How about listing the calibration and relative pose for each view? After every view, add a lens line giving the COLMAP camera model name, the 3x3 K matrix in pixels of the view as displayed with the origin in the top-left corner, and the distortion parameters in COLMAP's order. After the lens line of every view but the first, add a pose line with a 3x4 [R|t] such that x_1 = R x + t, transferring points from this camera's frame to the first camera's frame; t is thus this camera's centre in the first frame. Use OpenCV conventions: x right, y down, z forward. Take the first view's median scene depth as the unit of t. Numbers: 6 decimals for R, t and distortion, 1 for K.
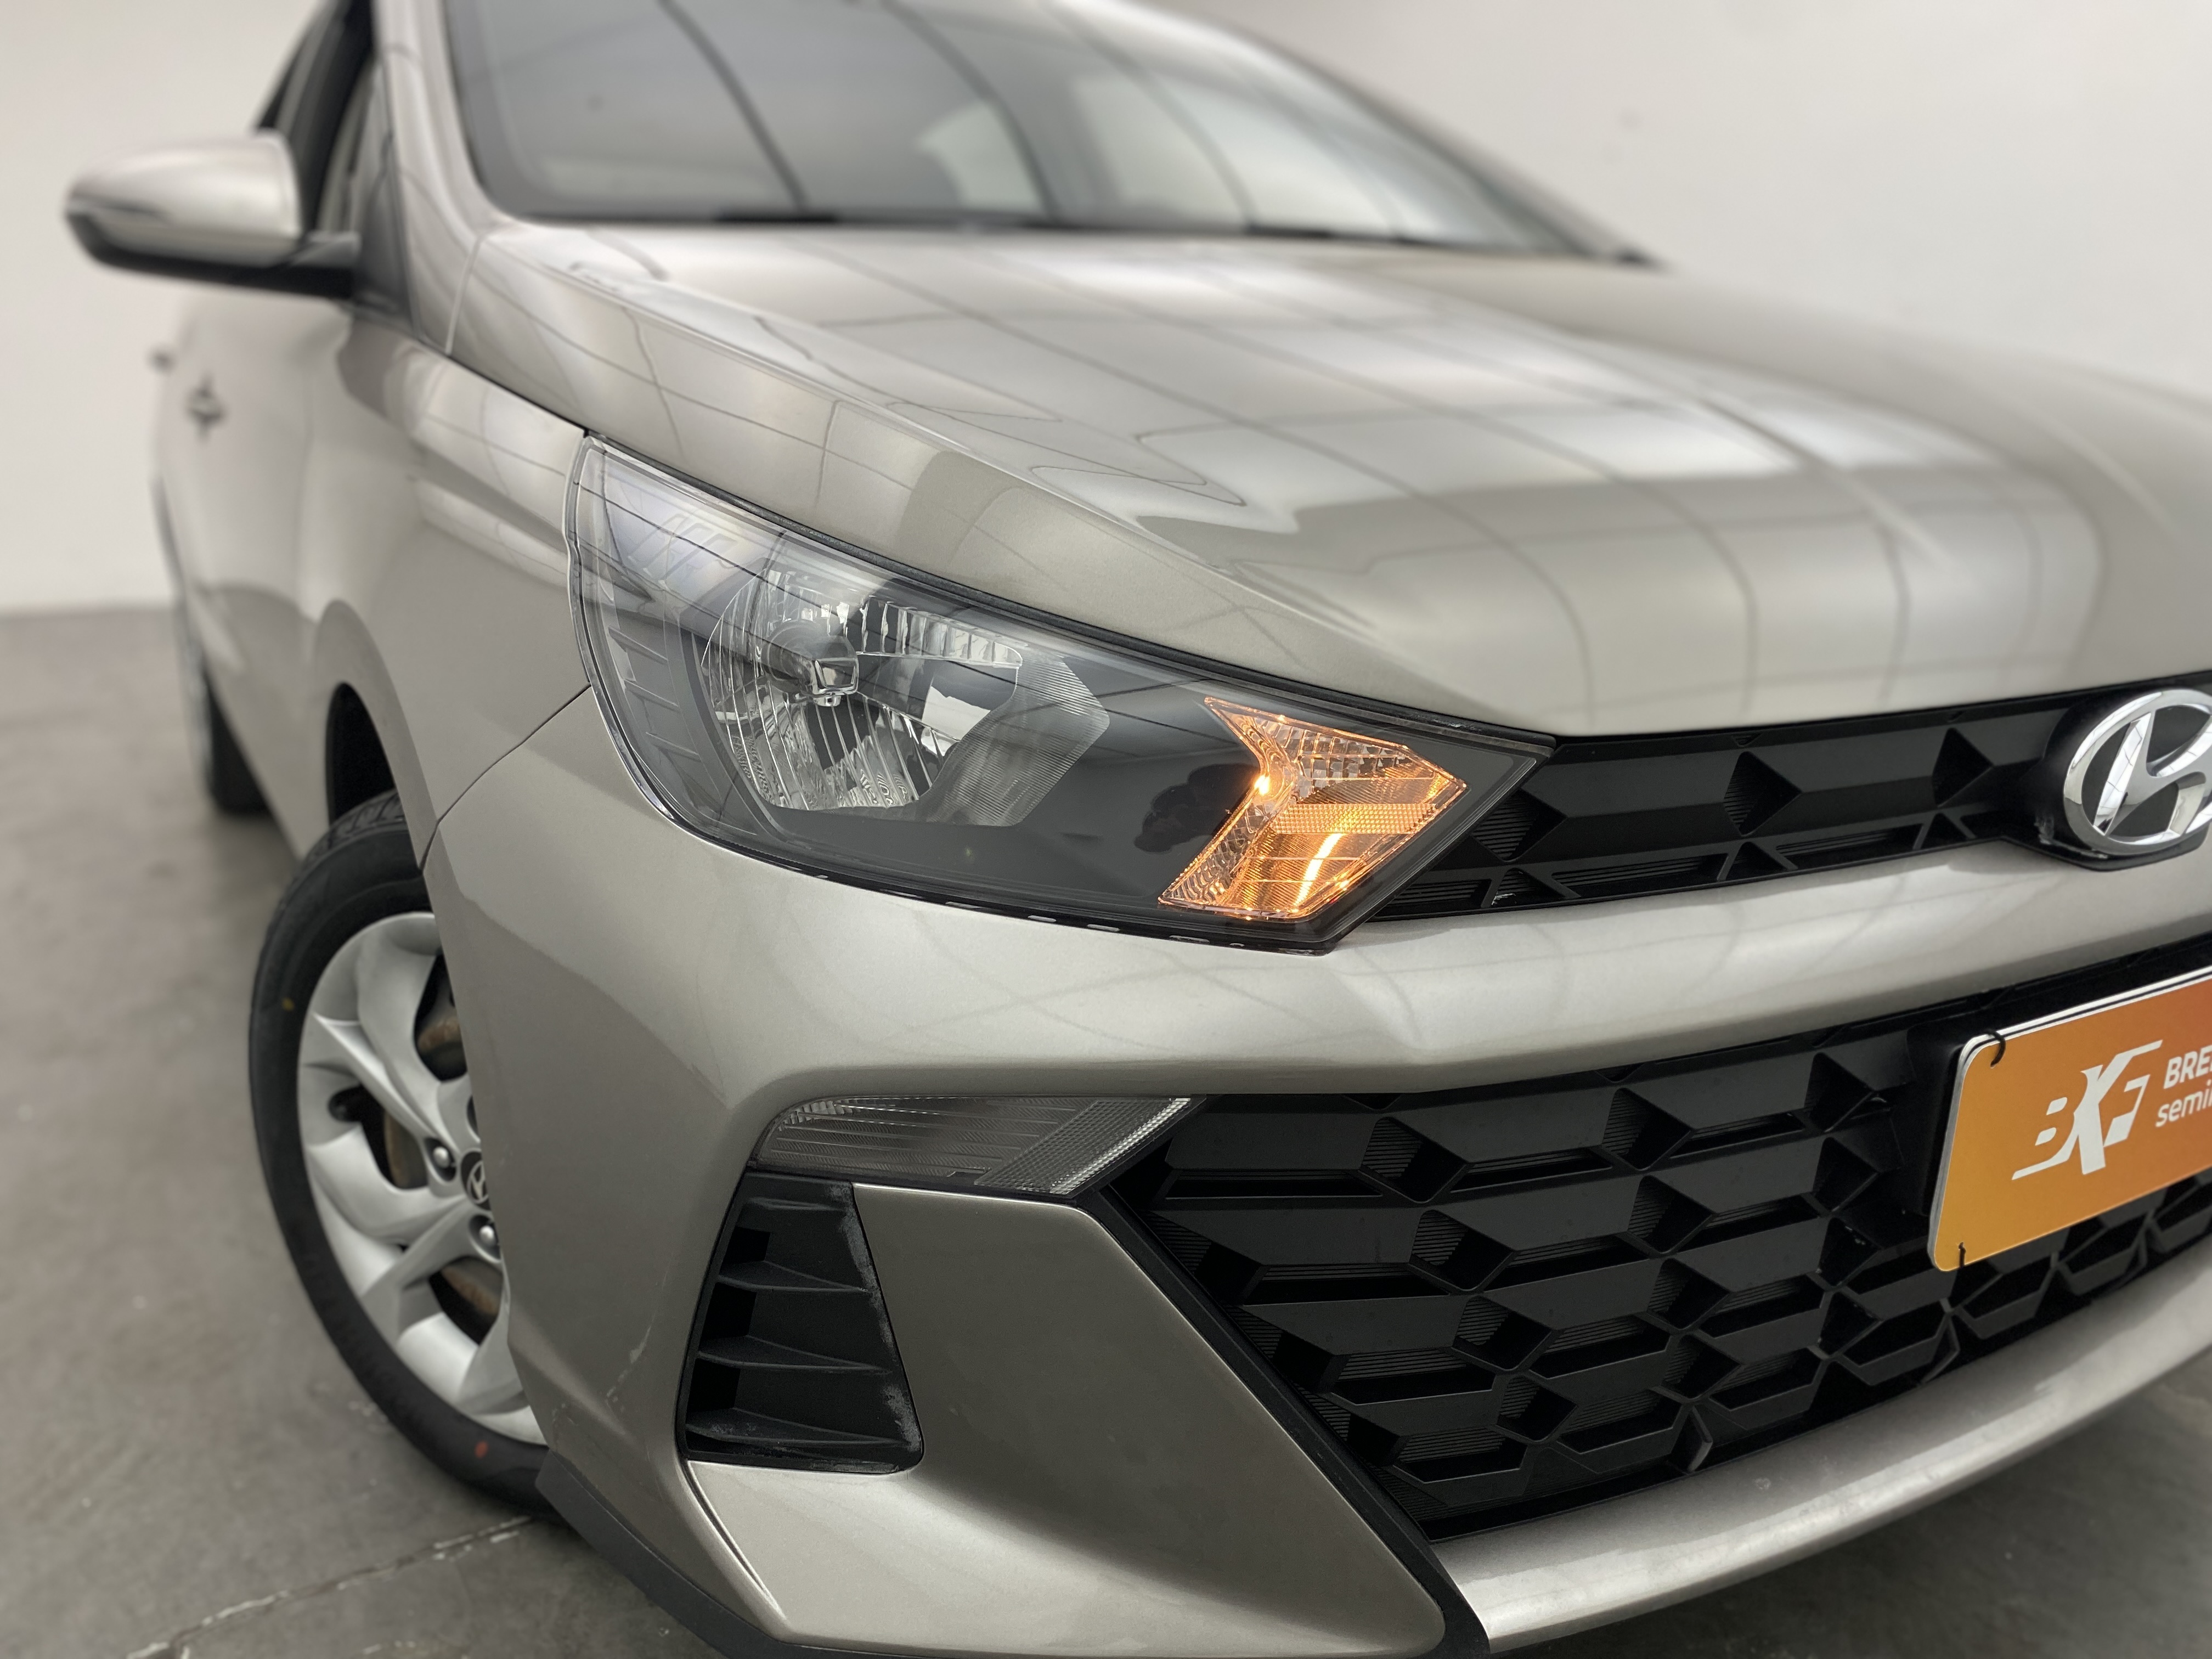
lens RADIAL K [[1731.3, 0, 1101.2], [0, 1731.3, 813.1], [0, 0, 1]] dist [0.008606, -0.000341]
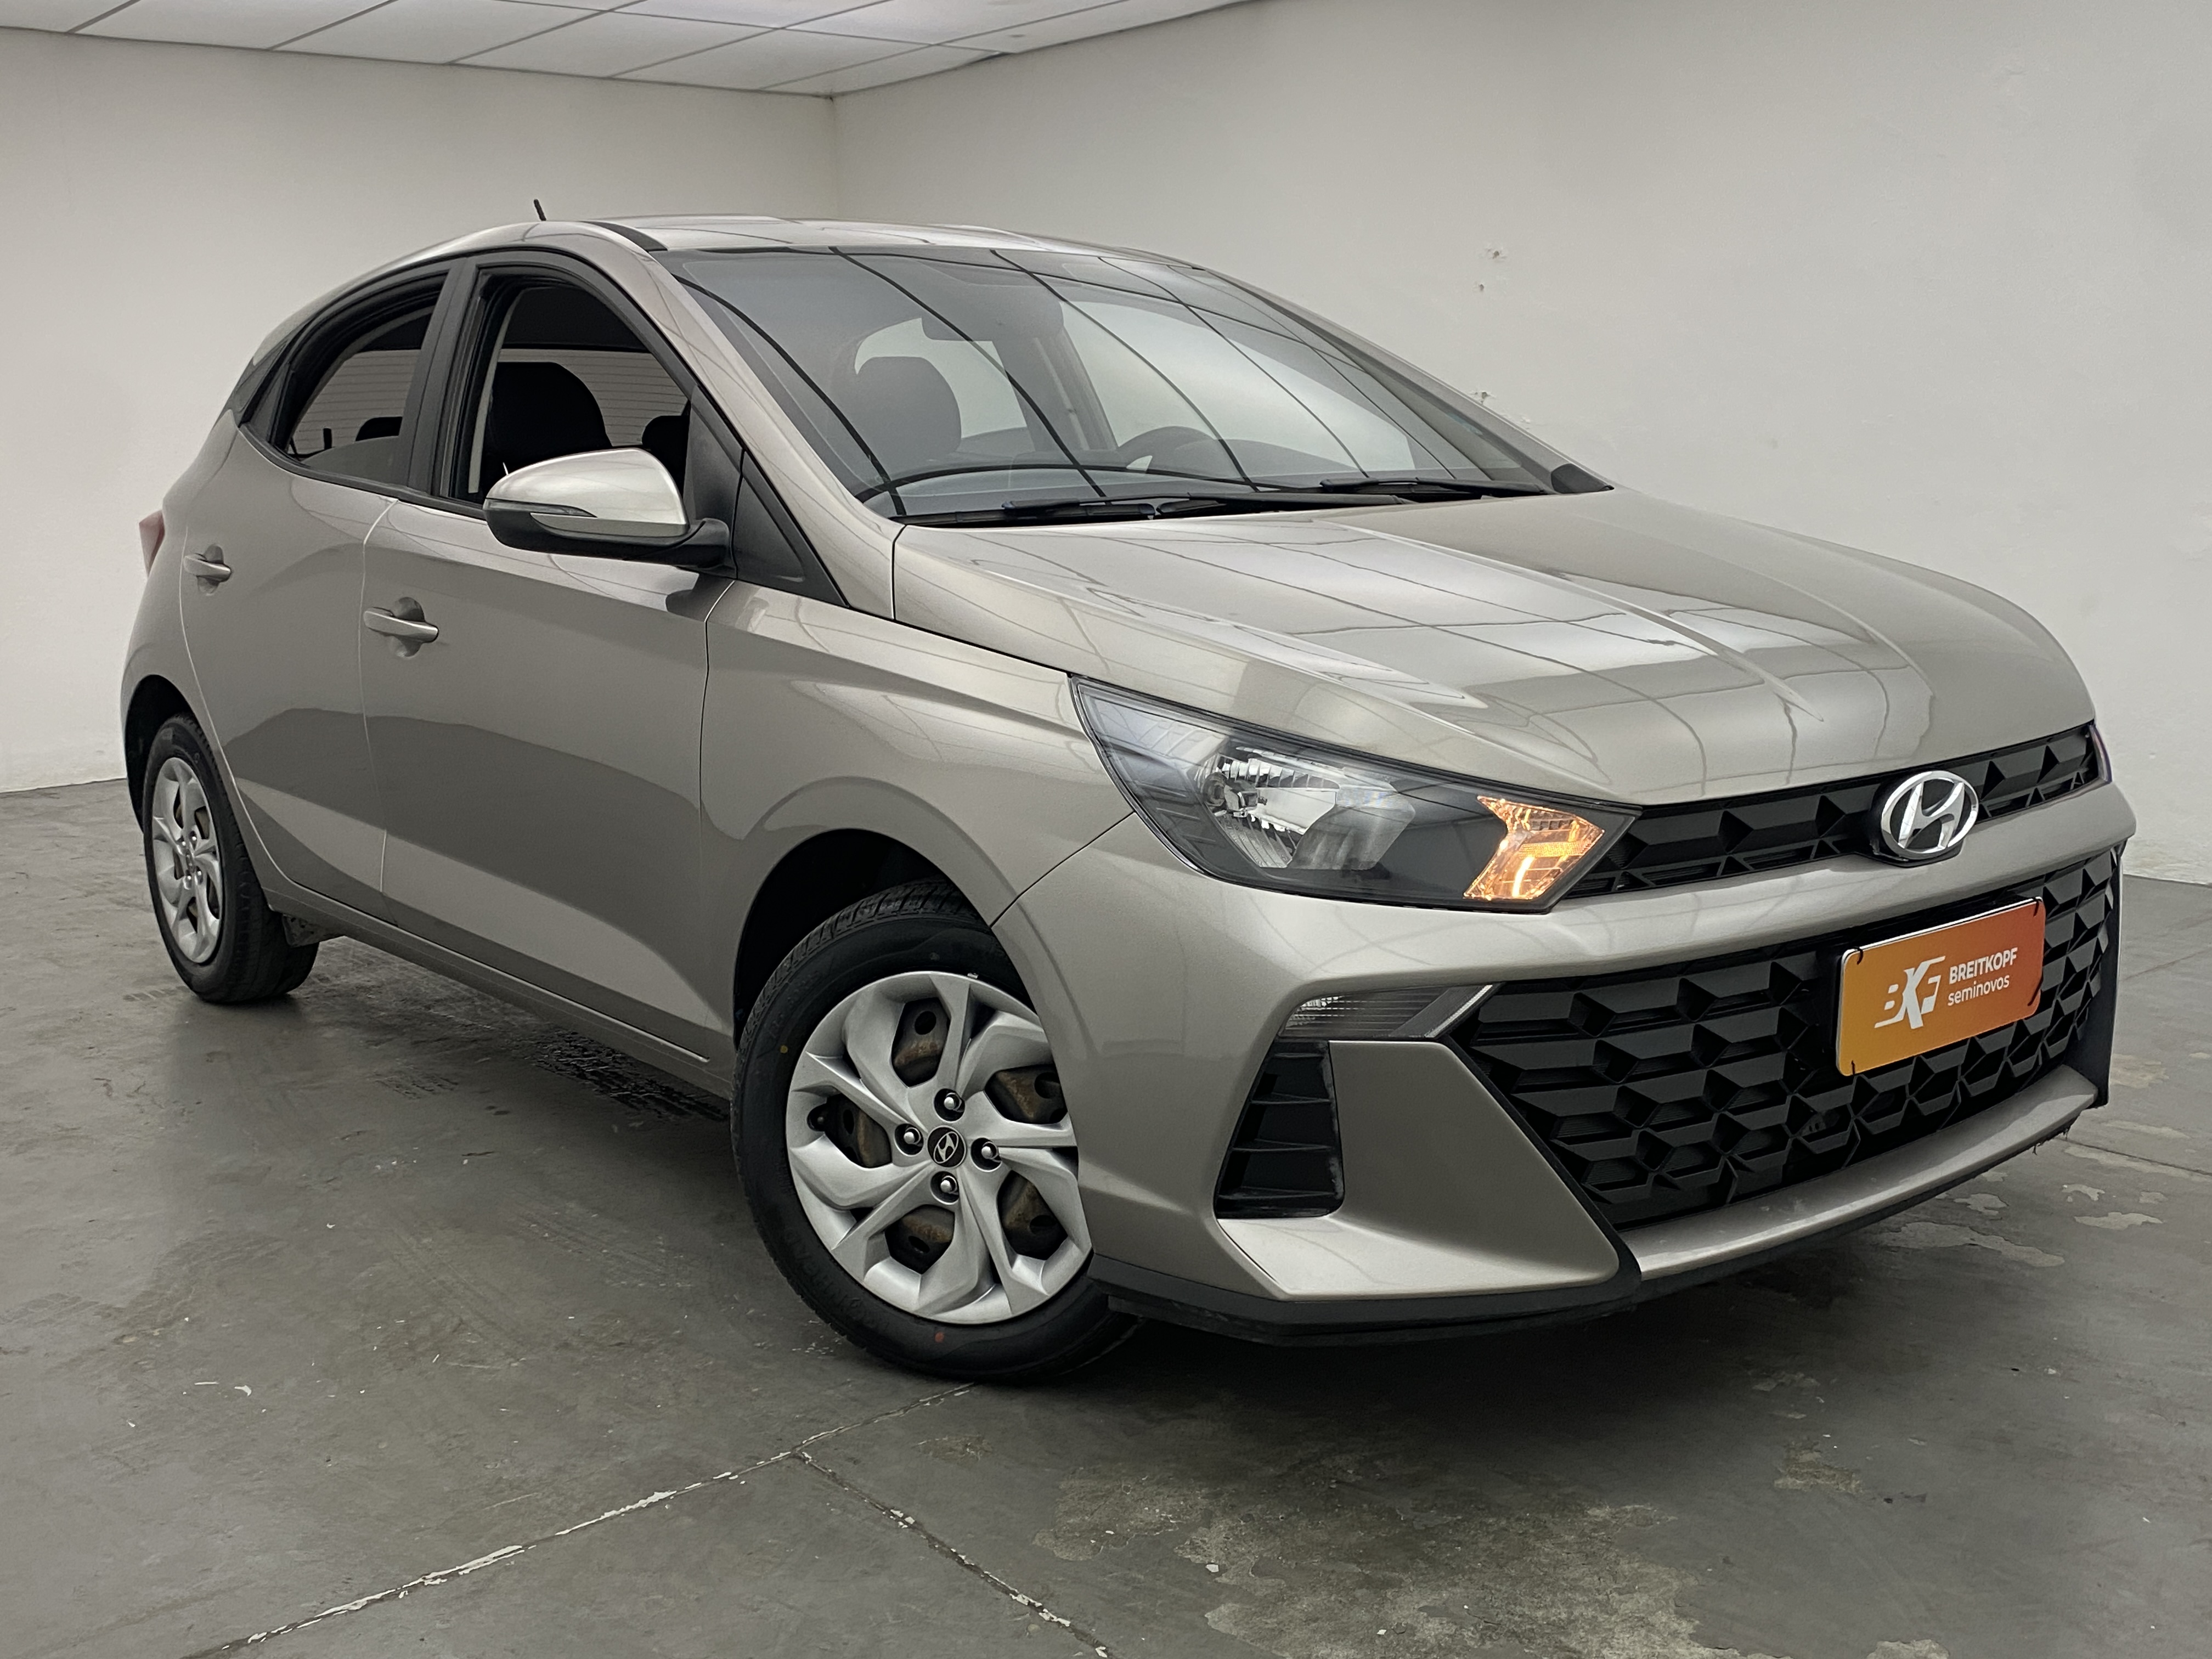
lens RADIAL K [[2226.5, 0, 1106.0], [0, 2226.5, 829.5], [0, 0, 1]] dist [0.324479, -1.370612]
pose [[0.989906, -0.057266, 0.129639, -0.654724], [0.067353, 0.994921, -0.074805, 0.127761], [-0.124697, 0.082782, 0.988735, -1.449145]]
